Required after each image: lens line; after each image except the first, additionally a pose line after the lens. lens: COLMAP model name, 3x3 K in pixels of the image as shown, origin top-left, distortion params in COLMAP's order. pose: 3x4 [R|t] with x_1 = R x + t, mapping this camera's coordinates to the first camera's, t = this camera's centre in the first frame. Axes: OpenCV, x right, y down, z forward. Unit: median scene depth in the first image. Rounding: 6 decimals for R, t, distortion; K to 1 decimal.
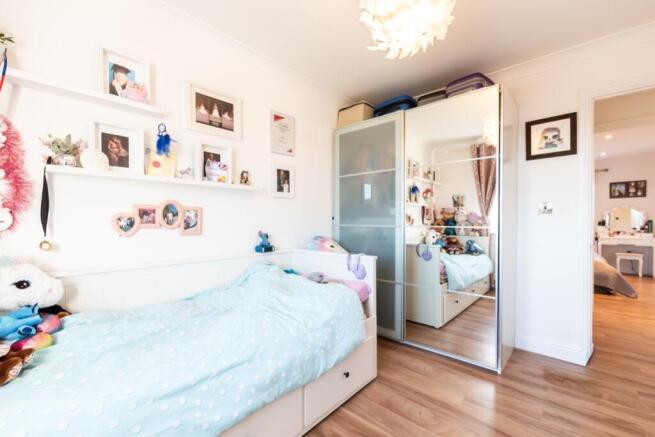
lens RADIAL K [[282.9, 0, 327.5], [0, 282.9, 223.9], [0, 0, 1]] dist [0.014651, -0.005730]
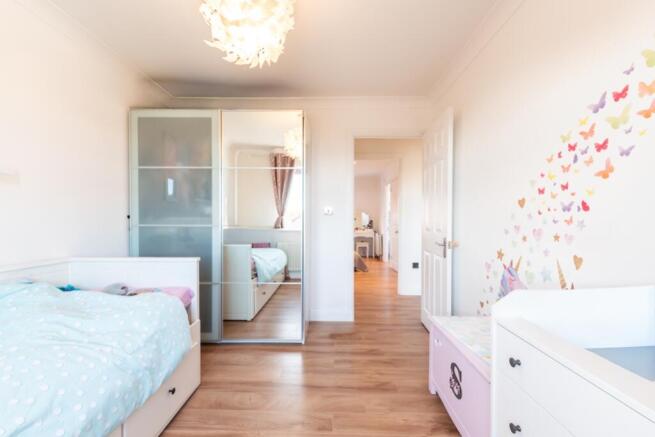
lens RADIAL K [[282.9, 0, 327.5], [0, 282.9, 223.9], [0, 0, 1]] dist [0.014651, -0.005730]
pose [[0.755135, -0.003842, 0.655558, -0.129826], [0.002625, 0.999993, 0.002837, -0.000139], [-0.655564, -0.000422, 0.755140, -0.003700]]
